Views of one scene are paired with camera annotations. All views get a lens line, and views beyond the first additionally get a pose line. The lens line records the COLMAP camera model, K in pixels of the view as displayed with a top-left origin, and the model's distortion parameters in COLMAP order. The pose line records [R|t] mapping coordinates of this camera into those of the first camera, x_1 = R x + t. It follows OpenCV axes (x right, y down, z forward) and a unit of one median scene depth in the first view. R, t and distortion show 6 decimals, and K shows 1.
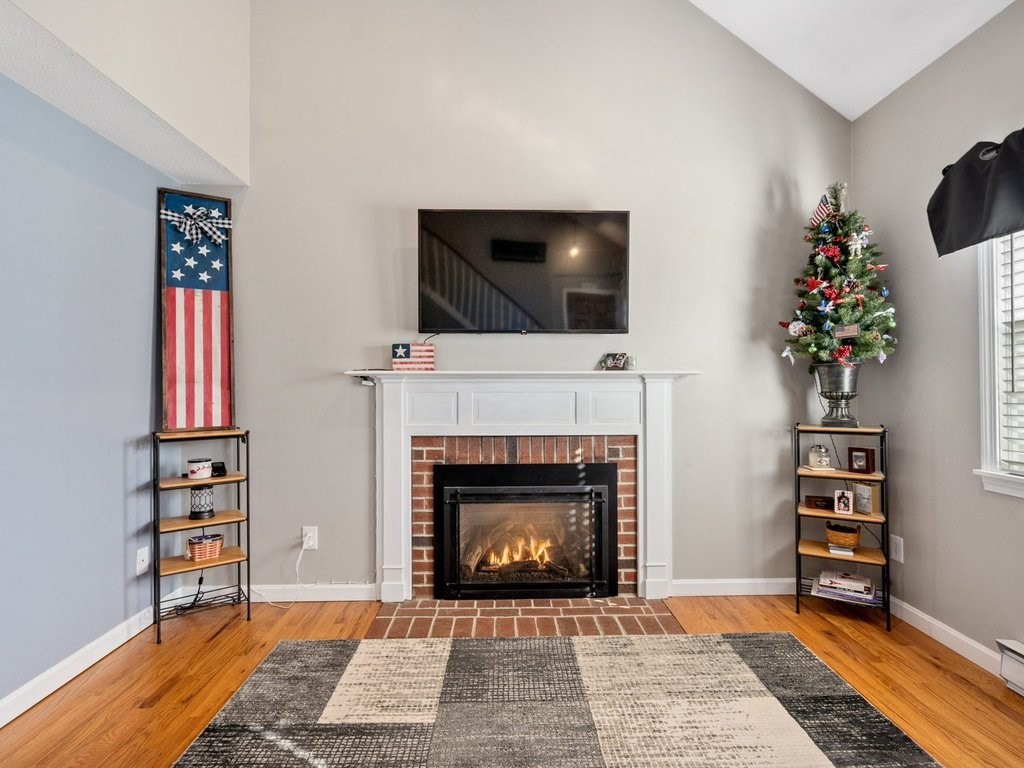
lens RADIAL K [[523.7, 0, 513.4], [0, 523.7, 378.5], [0, 0, 1]] dist [-0.006010, -0.000123]
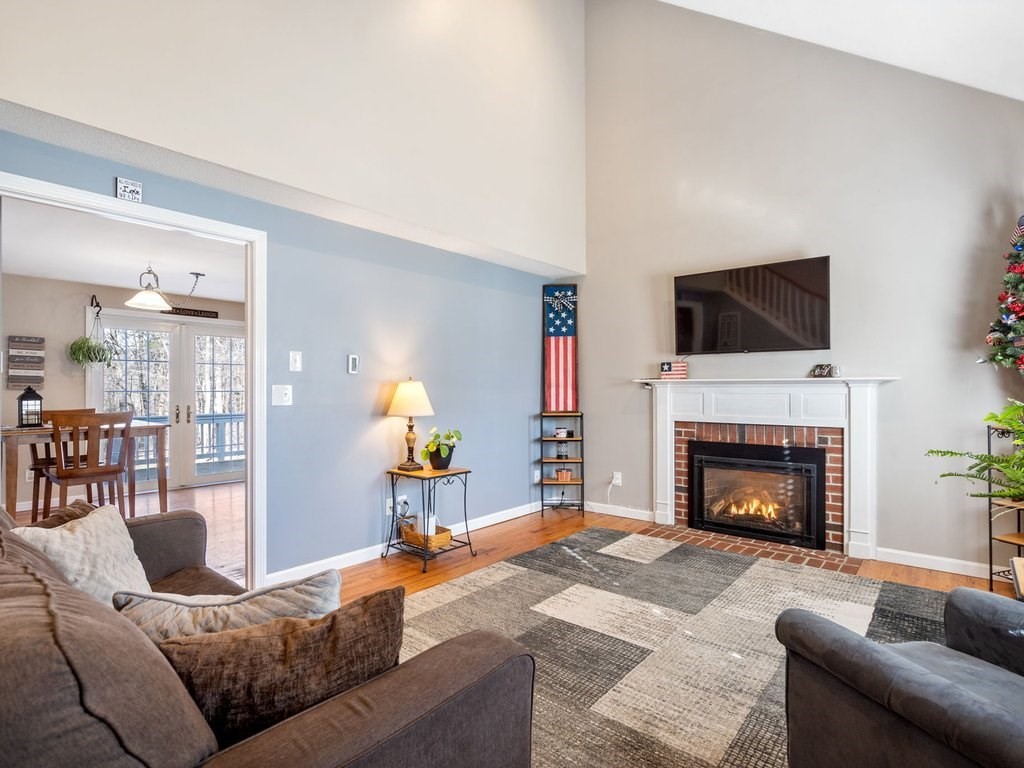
lens RADIAL K [[523.7, 0, 513.4], [0, 523.7, 378.5], [0, 0, 1]] dist [-0.006010, -0.000123]
pose [[0.751940, -0.010223, -0.659153, 0.483623], [0.006896, 0.999947, -0.007641, -0.008482], [0.659196, 0.001200, 0.751970, -0.499587]]
